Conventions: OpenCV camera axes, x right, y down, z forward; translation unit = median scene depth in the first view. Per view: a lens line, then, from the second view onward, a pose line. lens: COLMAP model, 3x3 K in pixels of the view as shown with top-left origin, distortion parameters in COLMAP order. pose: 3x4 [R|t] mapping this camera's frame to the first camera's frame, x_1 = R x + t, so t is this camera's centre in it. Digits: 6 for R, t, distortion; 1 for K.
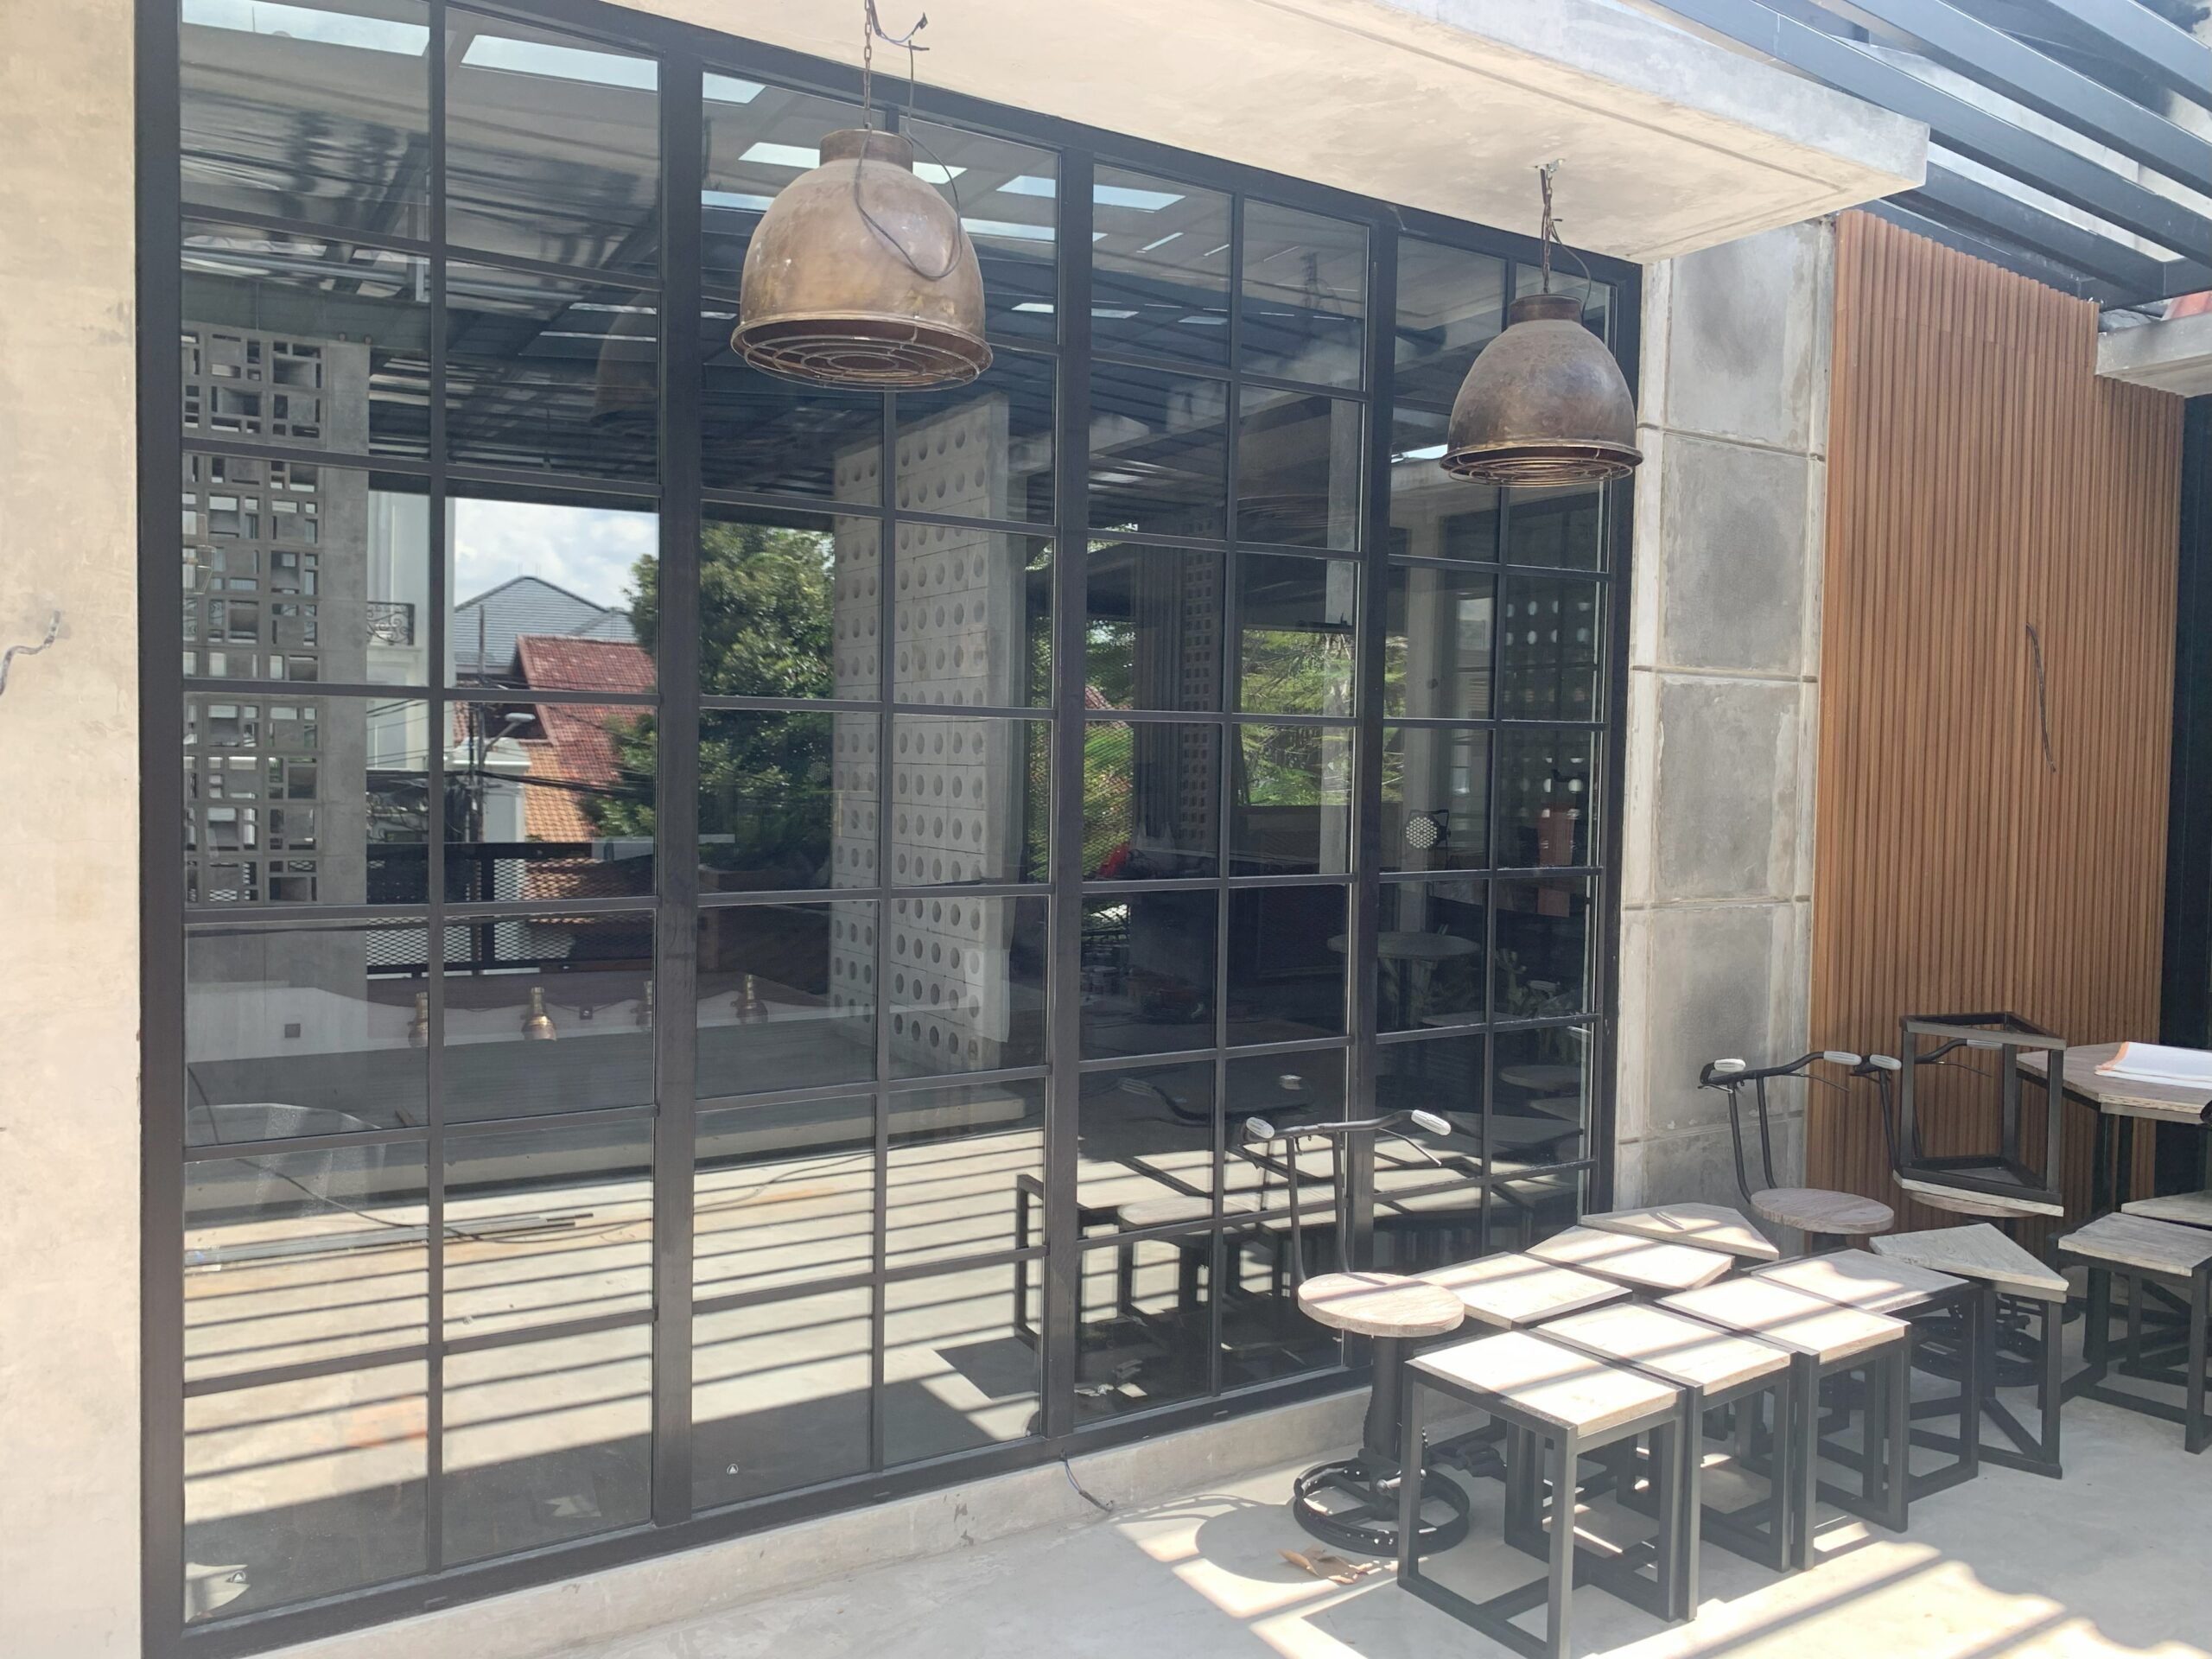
lens RADIAL K [[1698.9, 0, 1117.3], [0, 1698.9, 808.4], [0, 0, 1]] dist [0.026682, -0.035780]
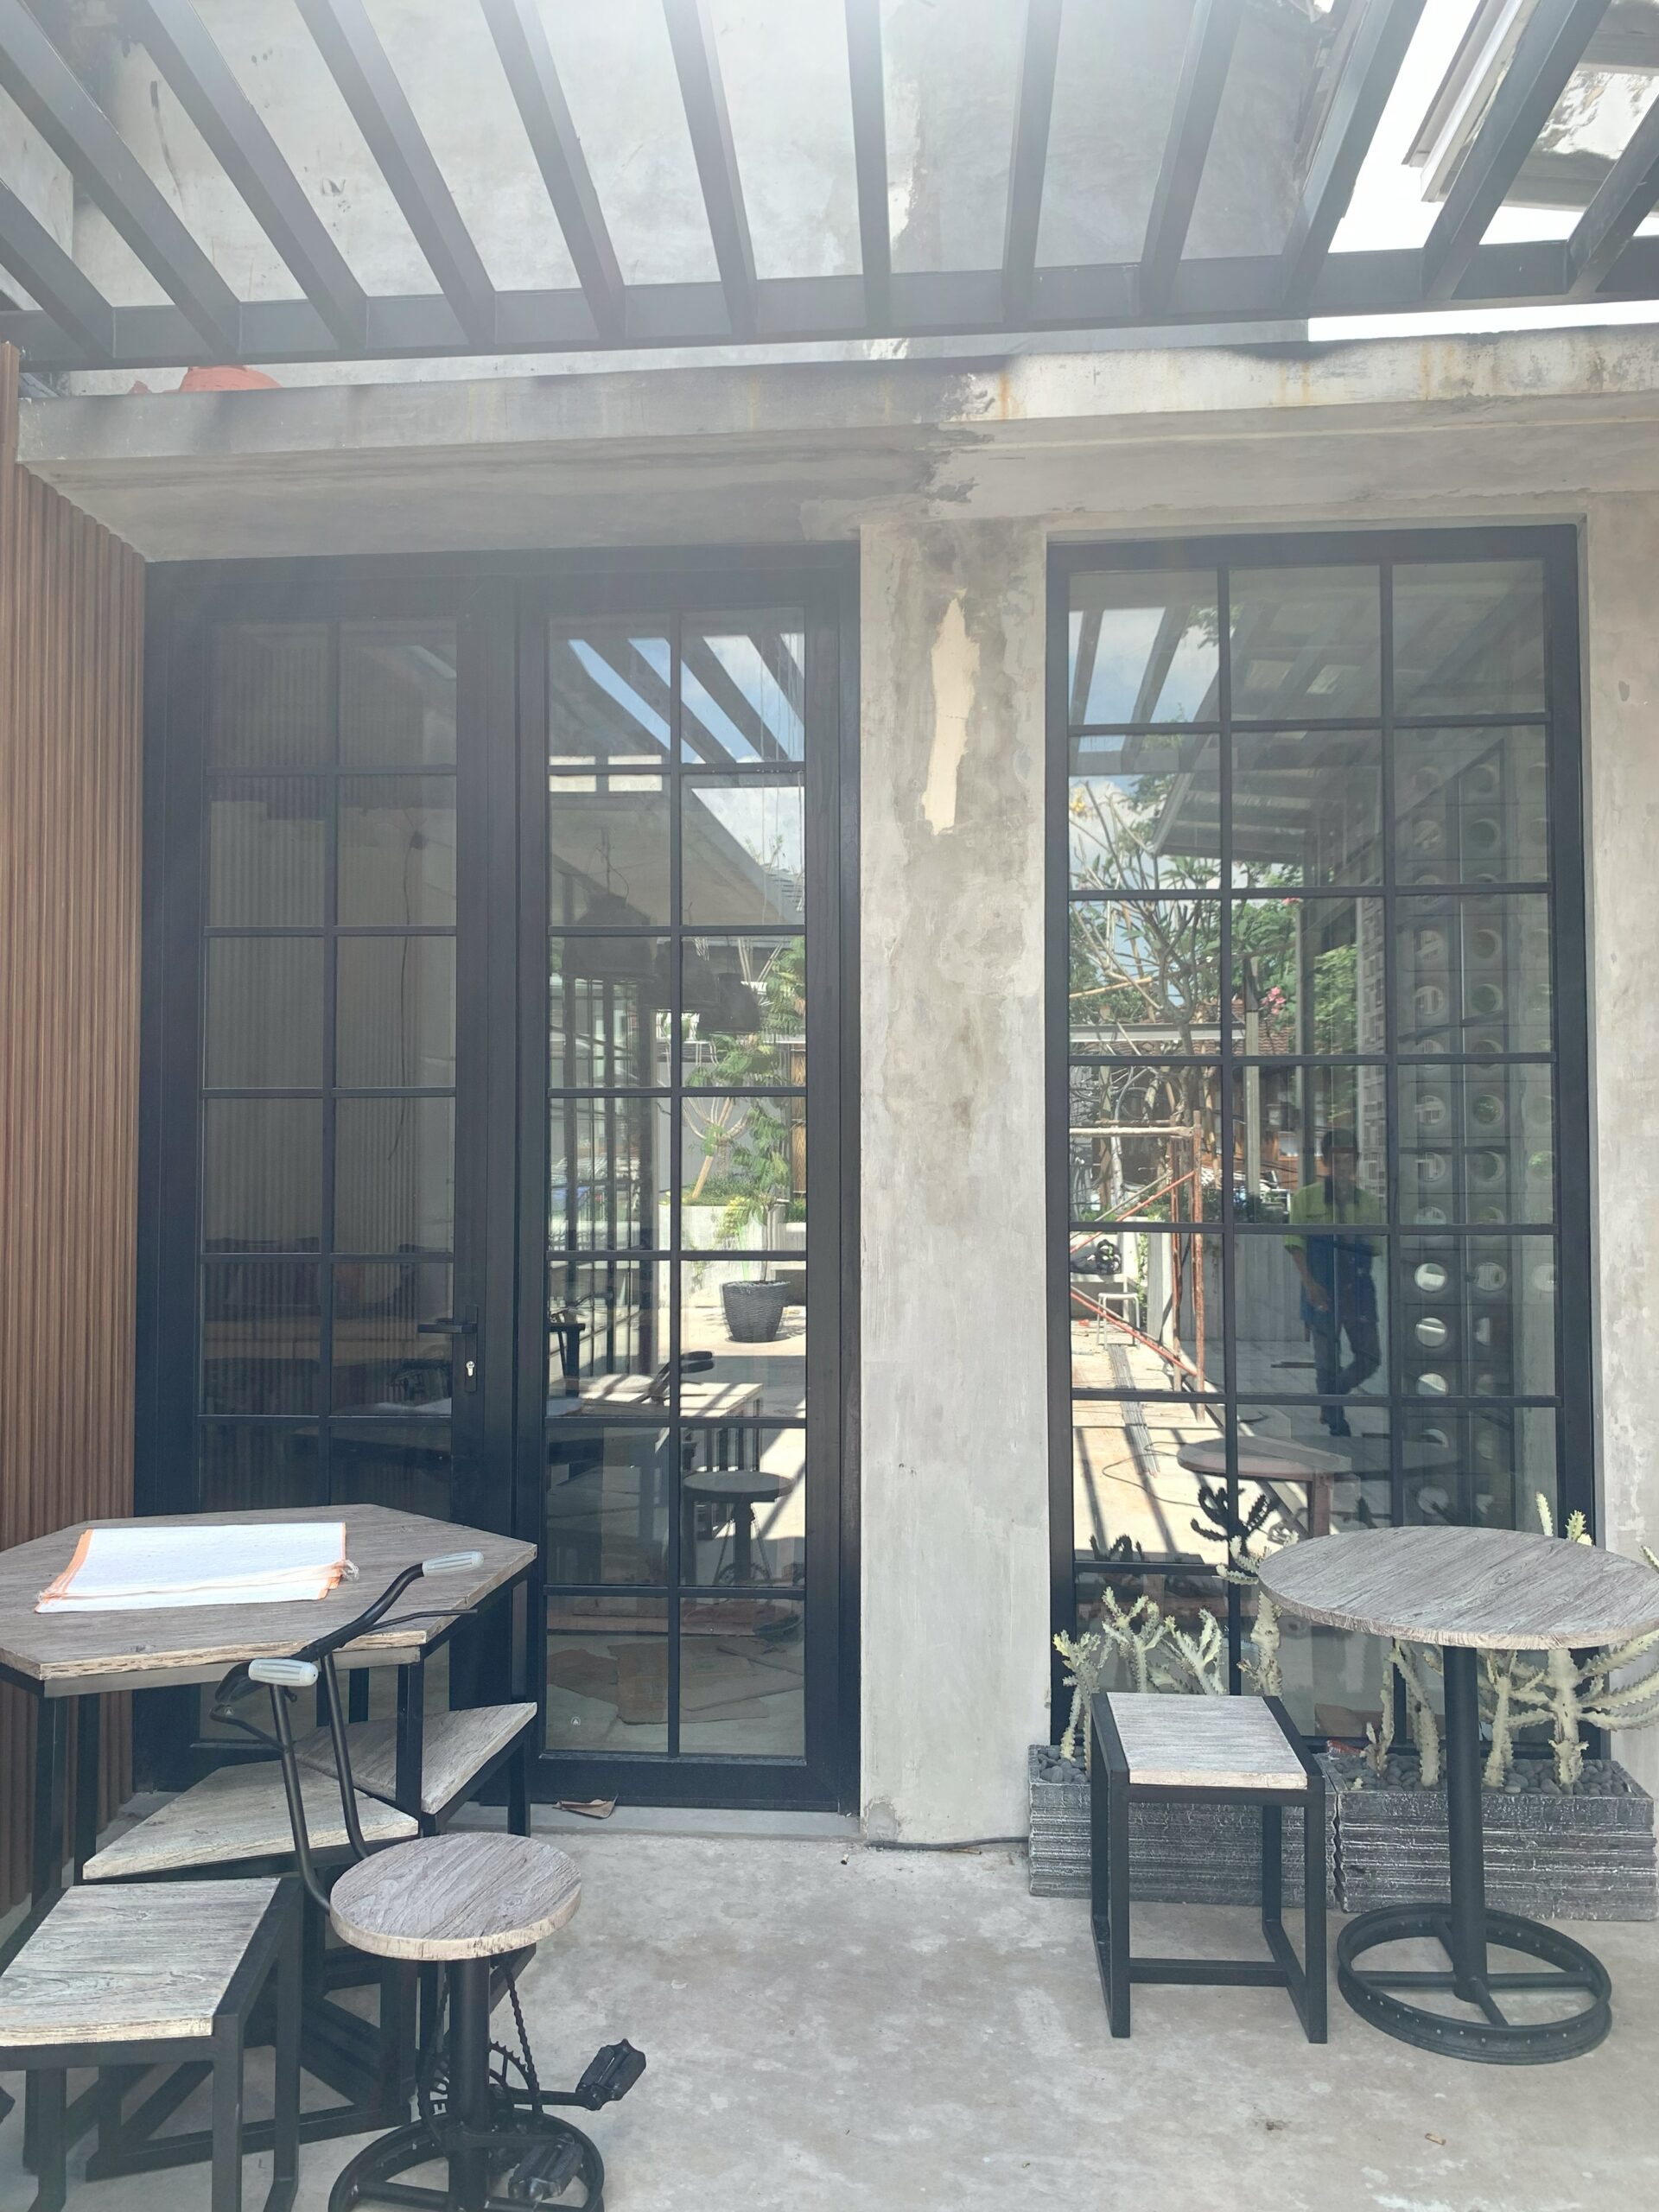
lens RADIAL K [[1698.9, 0, 821.0], [0, 1698.9, 1094.0], [0, 0, 1]] dist [0.026682, -0.035780]
pose [[0.589116, 0.006988, 0.808018, 0.273465], [0.038489, 0.998585, -0.036698, 0.015250], [-0.807131, 0.052720, 0.588014, 0.457259]]
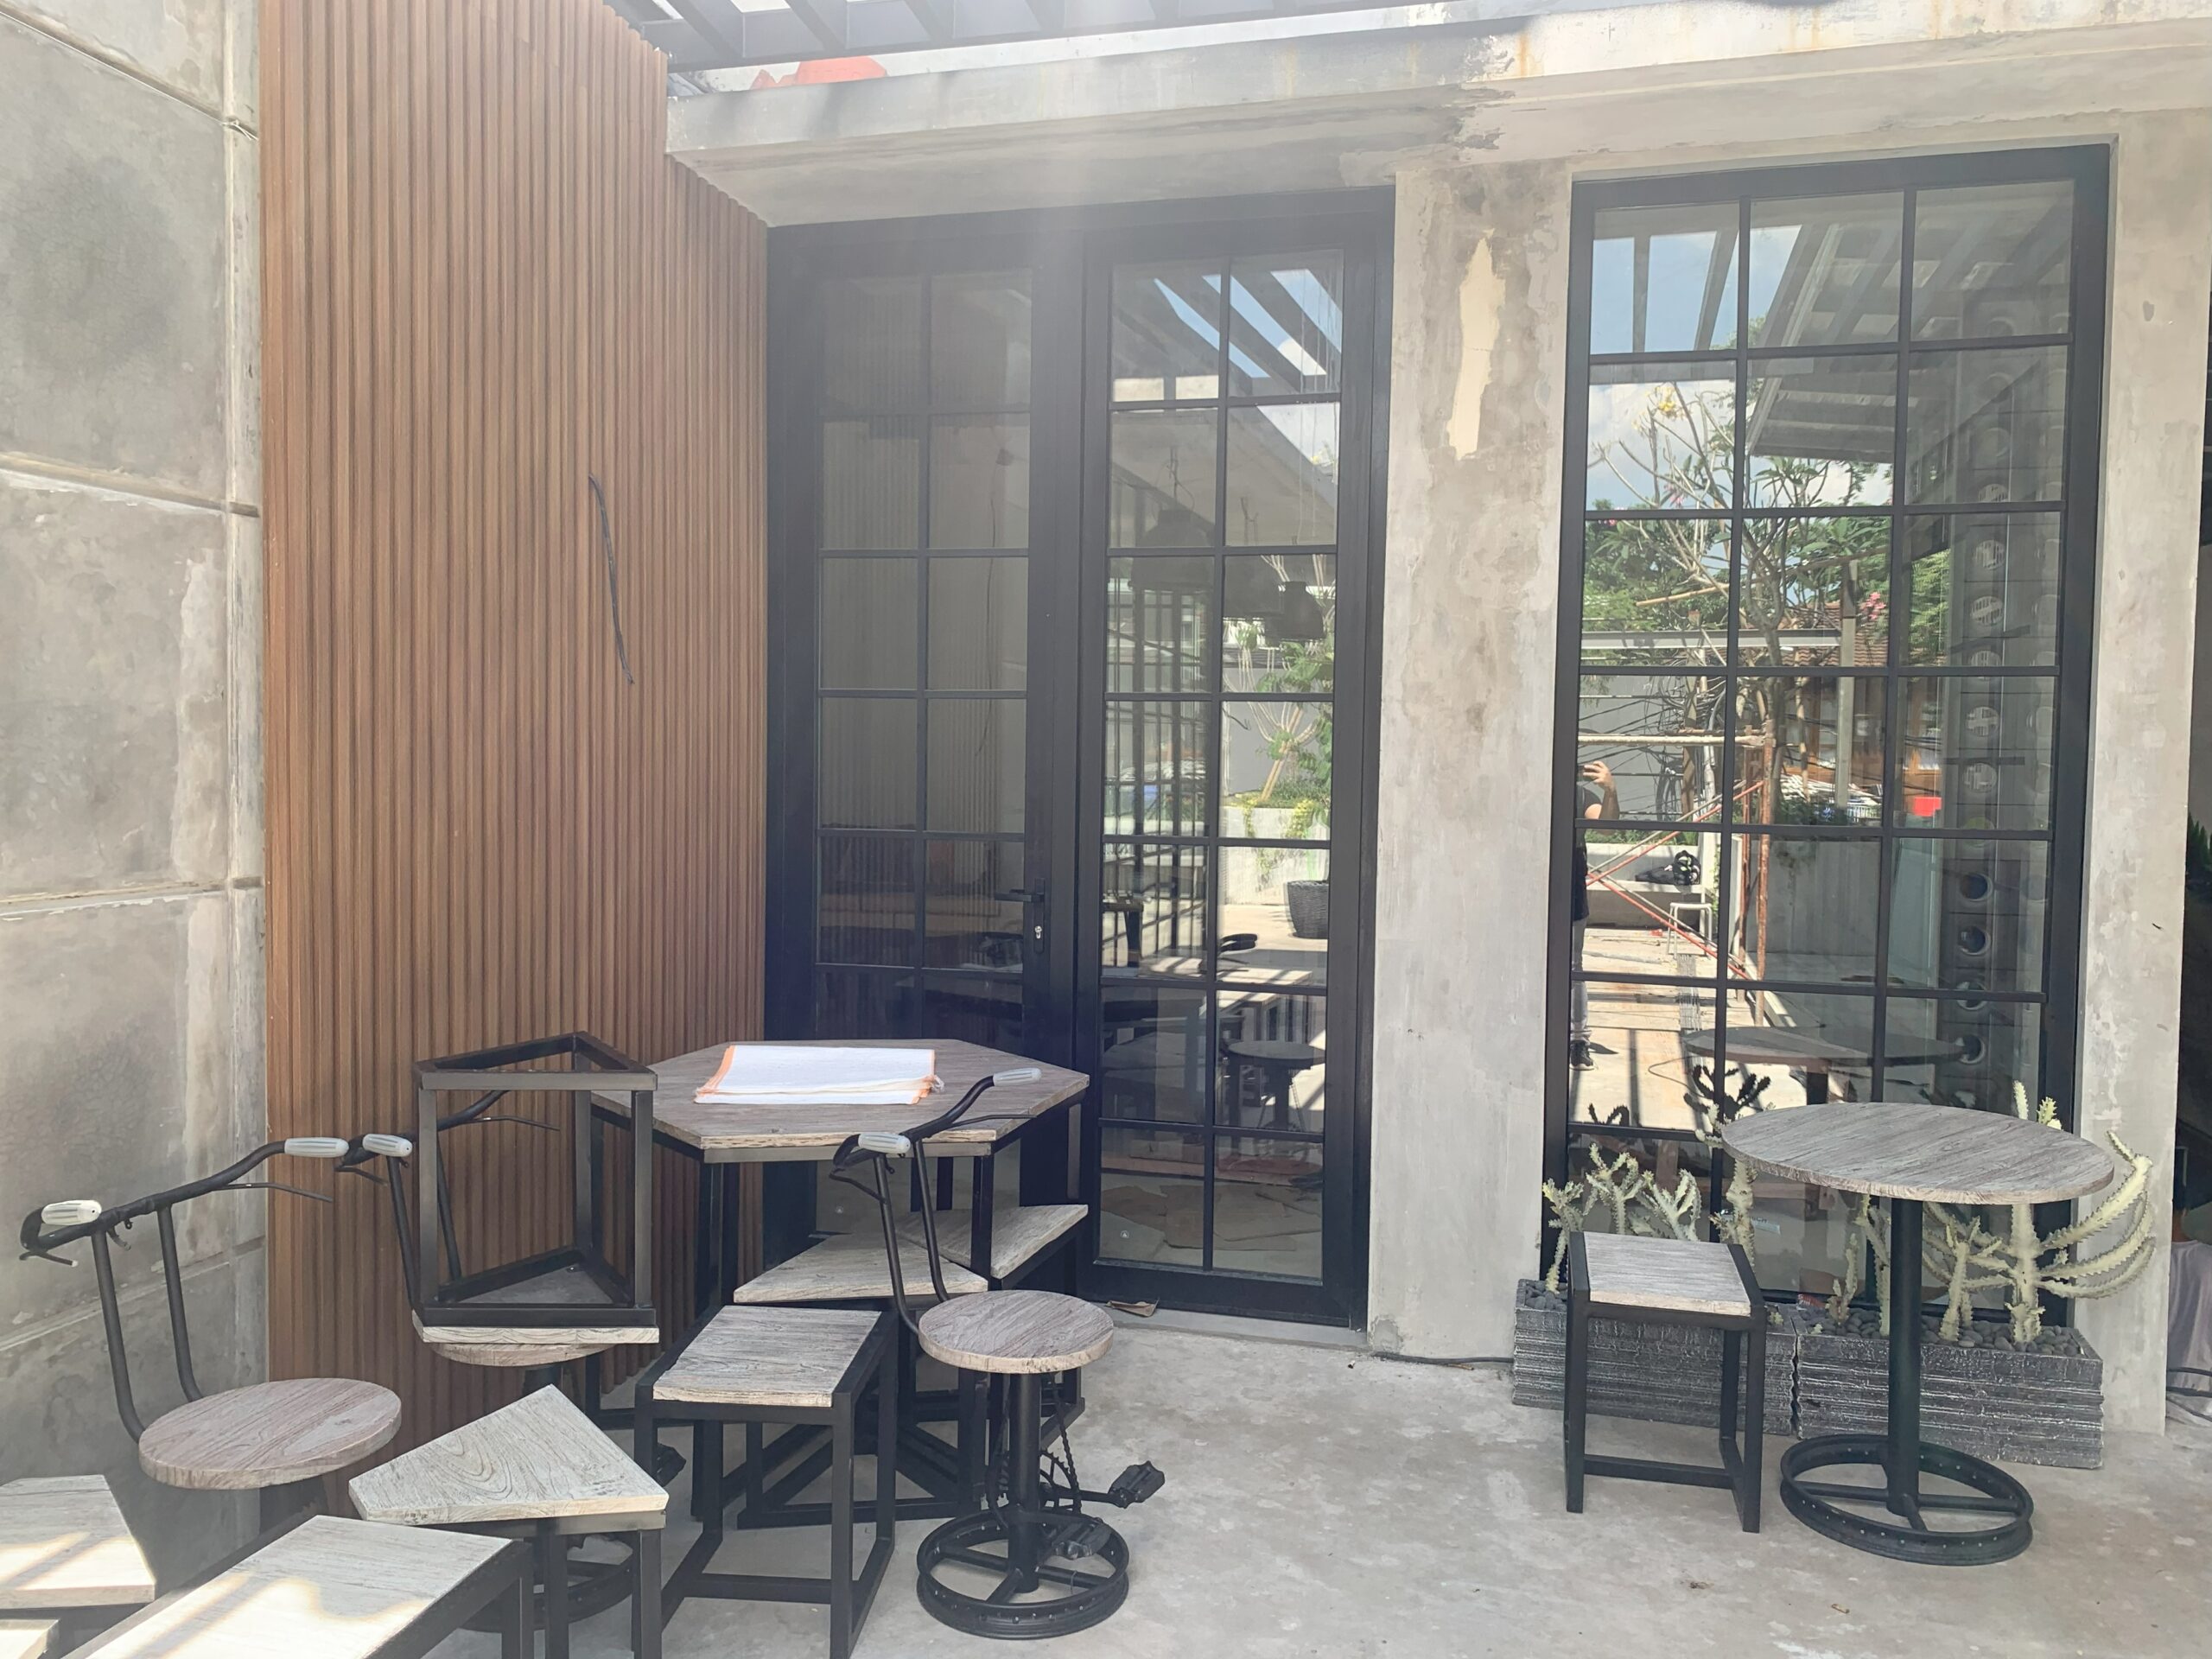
lens RADIAL K [[1698.9, 0, 1114.4], [0, 1698.9, 828.5], [0, 0, 1]] dist [0.026682, -0.035780]
pose [[0.718075, -0.038761, 0.694886, 0.211942], [0.020806, 0.999197, 0.034234, 0.020507], [-0.695655, -0.010125, 0.718305, 0.373783]]
